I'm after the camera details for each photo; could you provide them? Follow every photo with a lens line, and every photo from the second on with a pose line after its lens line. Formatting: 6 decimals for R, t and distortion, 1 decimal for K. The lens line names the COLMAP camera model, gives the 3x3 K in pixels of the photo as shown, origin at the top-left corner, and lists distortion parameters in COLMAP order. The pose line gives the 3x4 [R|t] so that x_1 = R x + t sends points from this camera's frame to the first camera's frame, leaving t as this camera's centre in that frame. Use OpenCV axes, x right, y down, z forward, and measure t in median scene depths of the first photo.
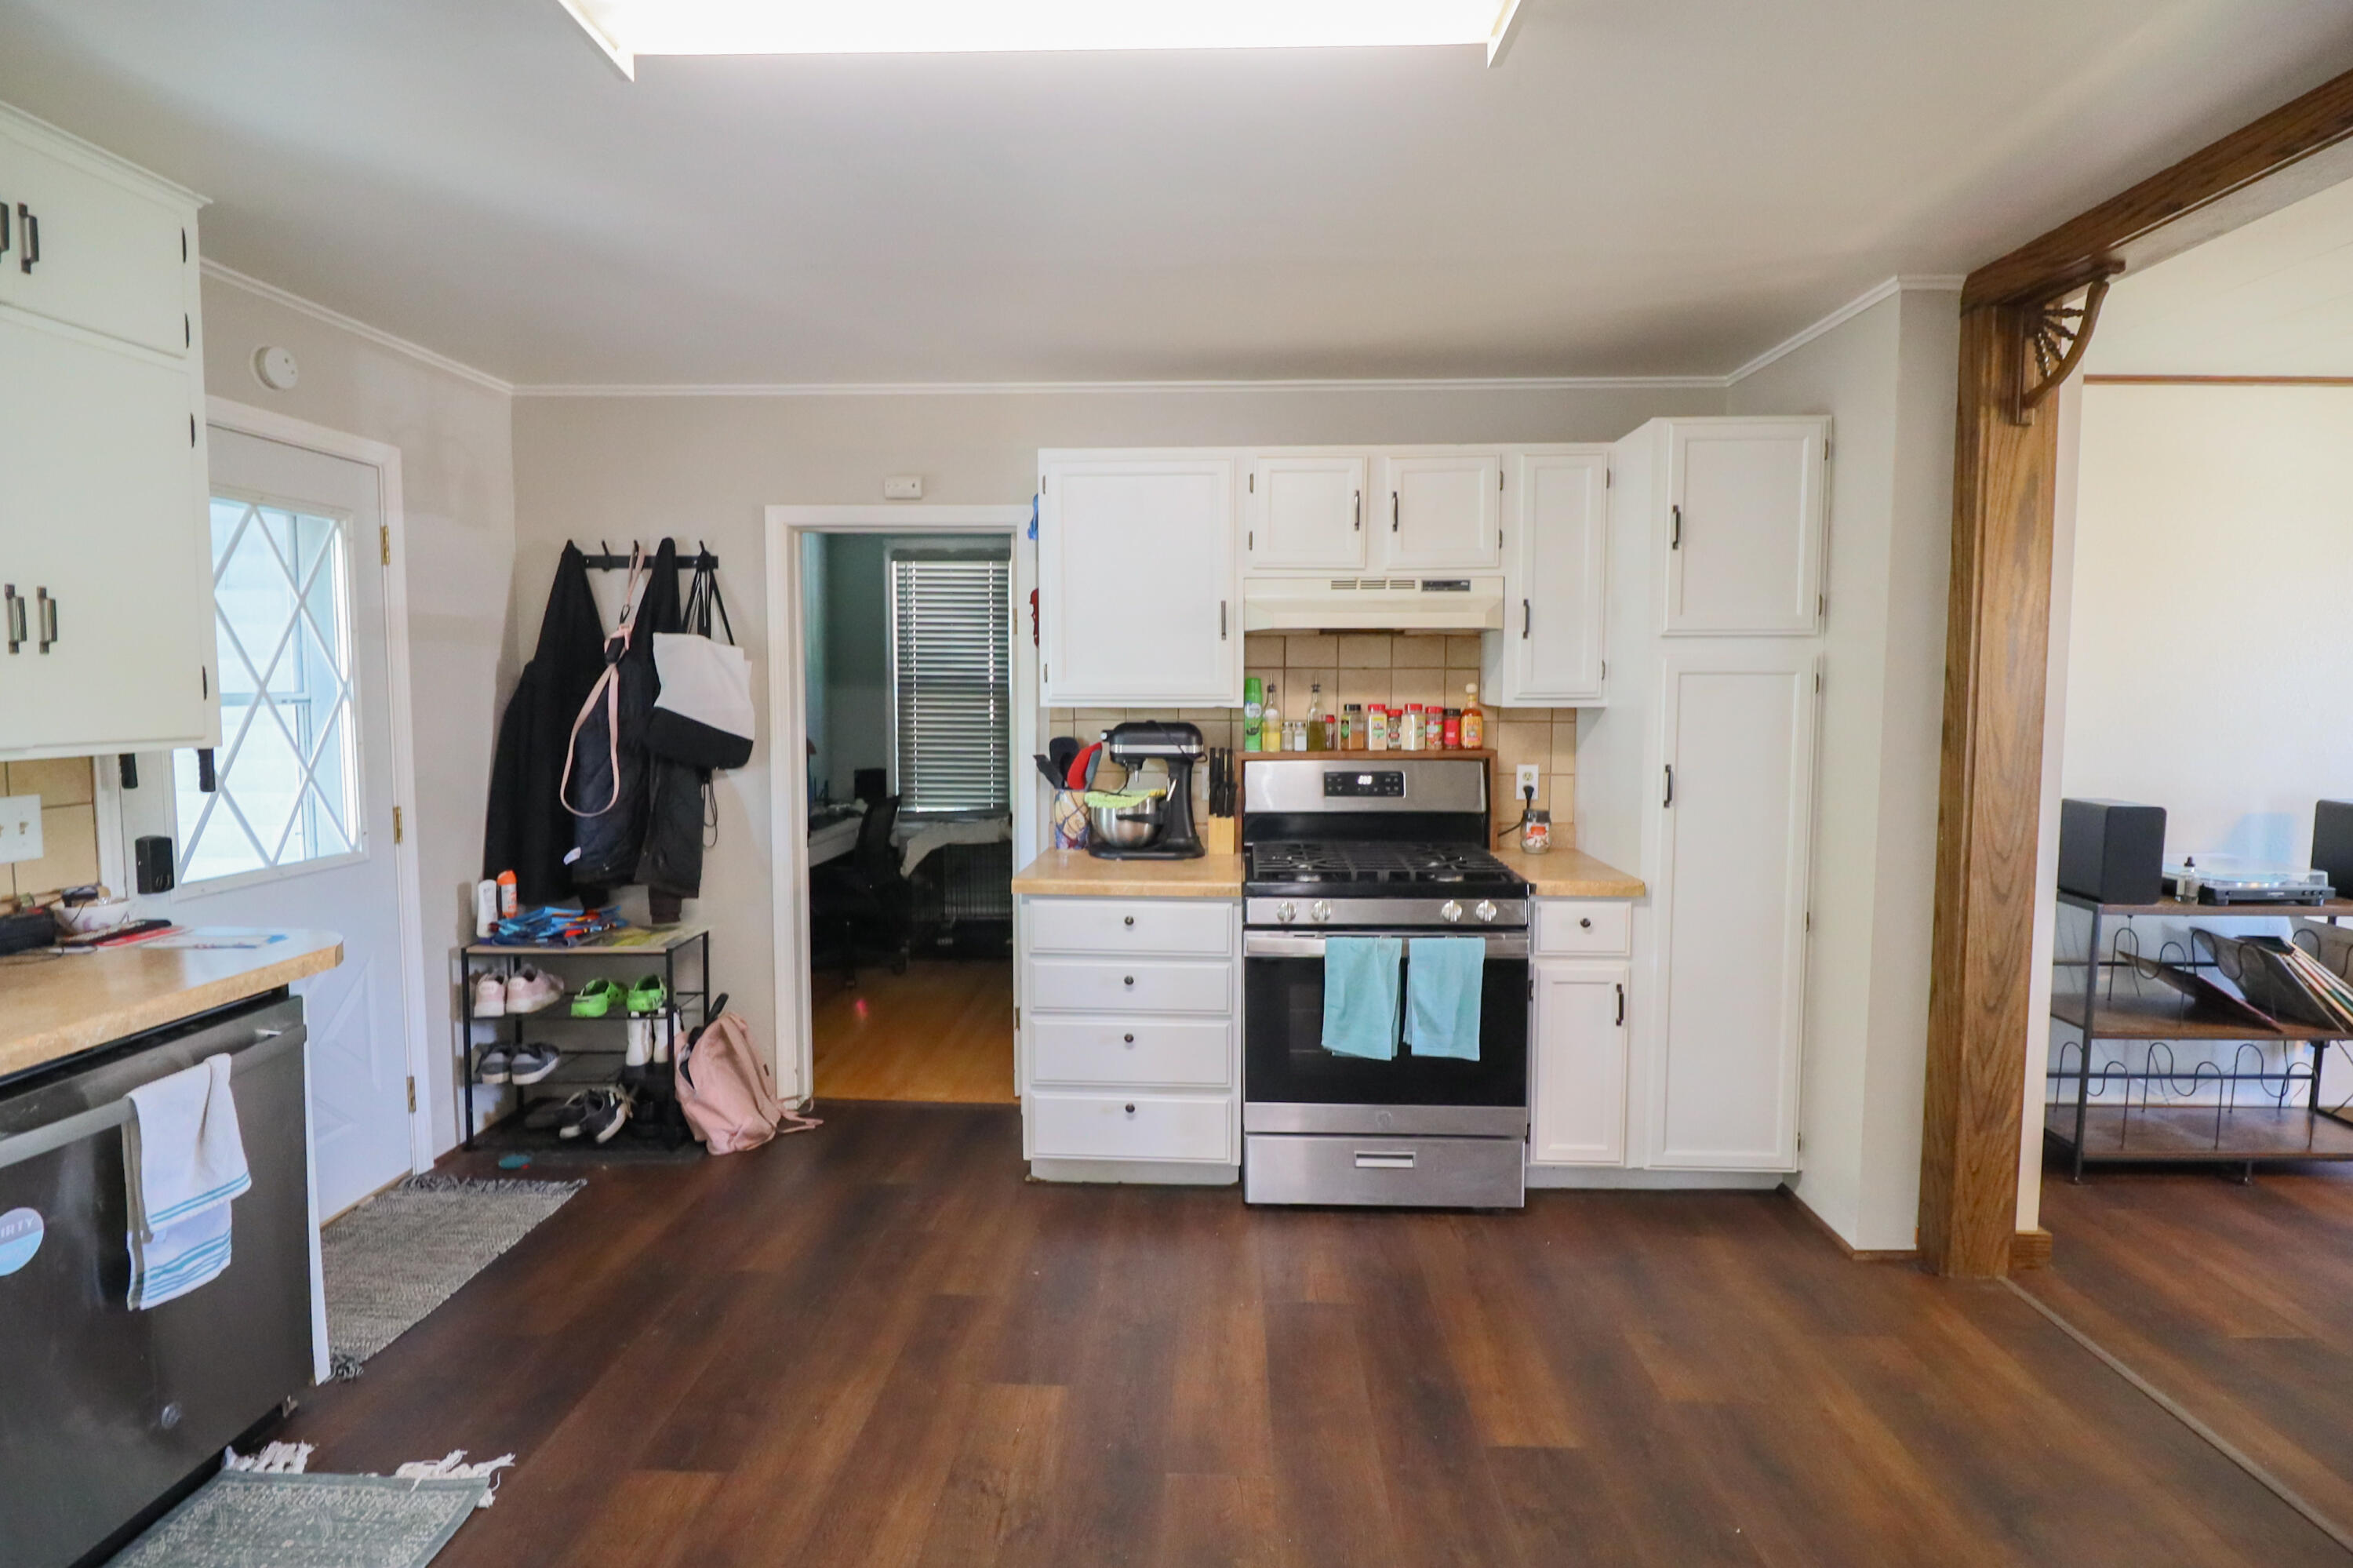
lens RADIAL K [[1095.9, 0, 1176.5], [0, 1095.9, 784.0], [0, 0, 1]] dist [-0.000240, -0.000210]
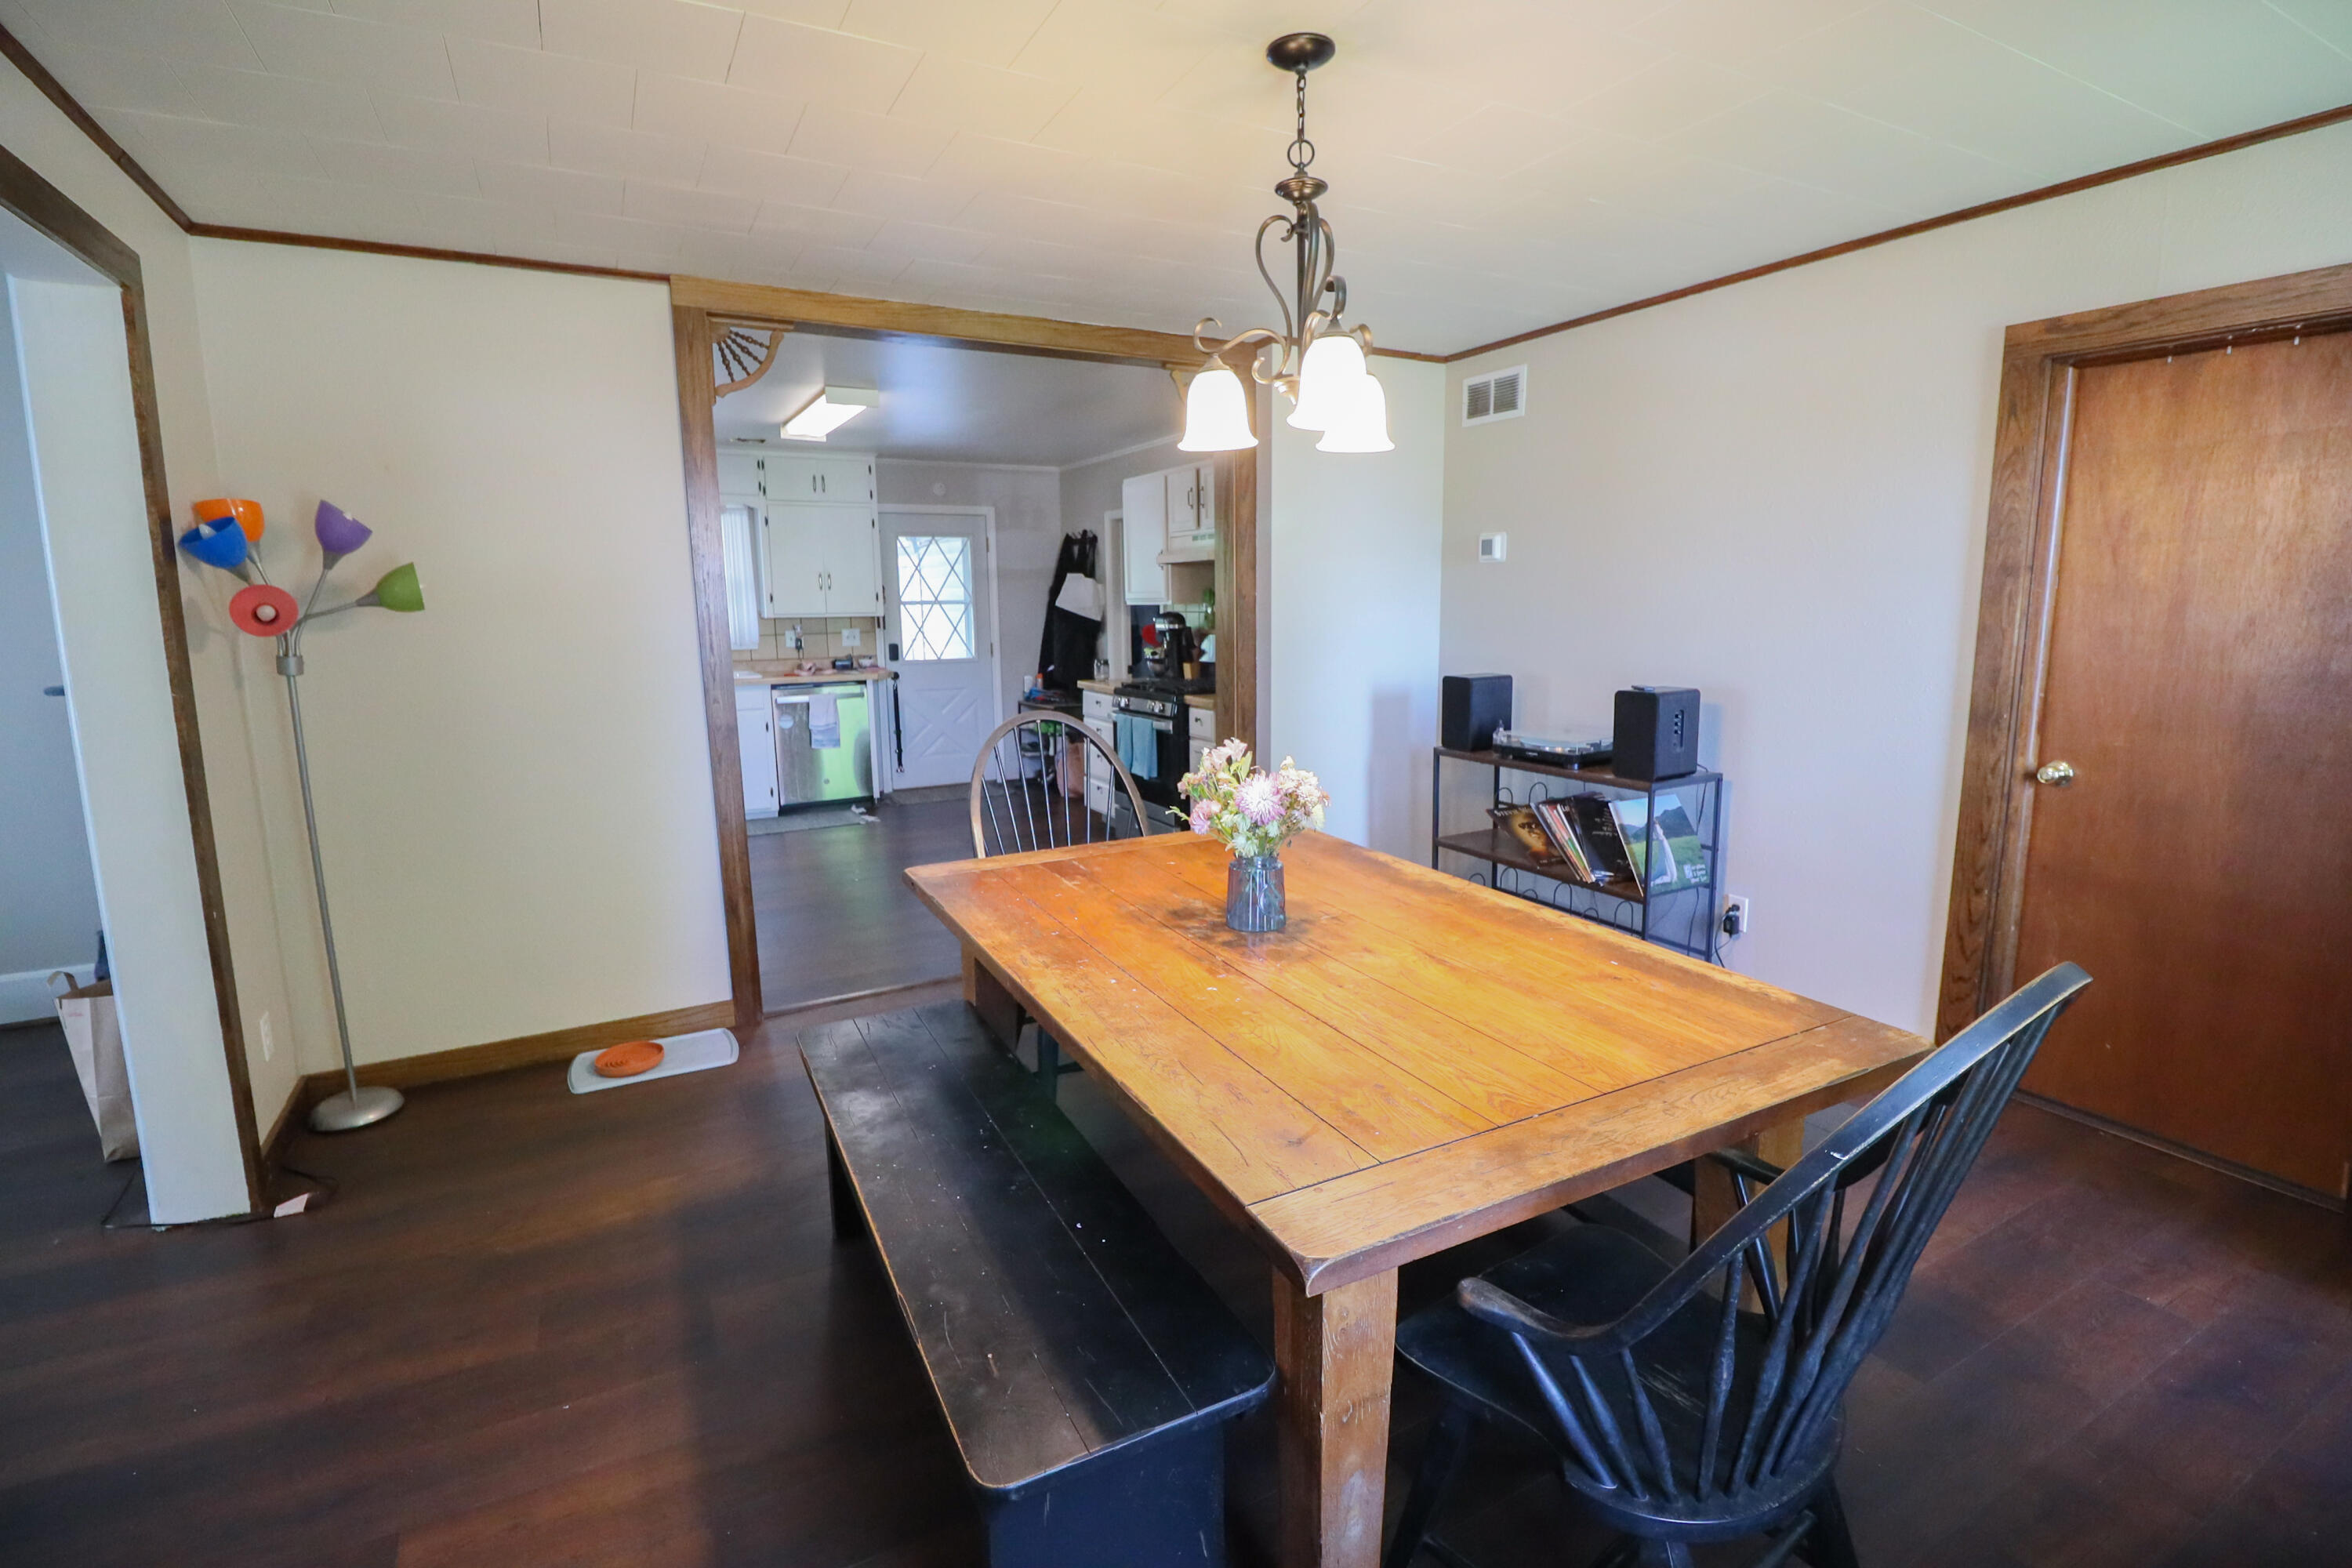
lens RADIAL K [[1095.4, 0, 1176.0], [0, 1095.4, 784.0], [0, 0, 1]] dist [-0.000240, -0.000210]
pose [[0.510052, 0.134476, -0.849566, 1.713396], [-0.066685, 0.990913, 0.116814, 0.017261], [0.857555, -0.002928, 0.514384, 0.010478]]
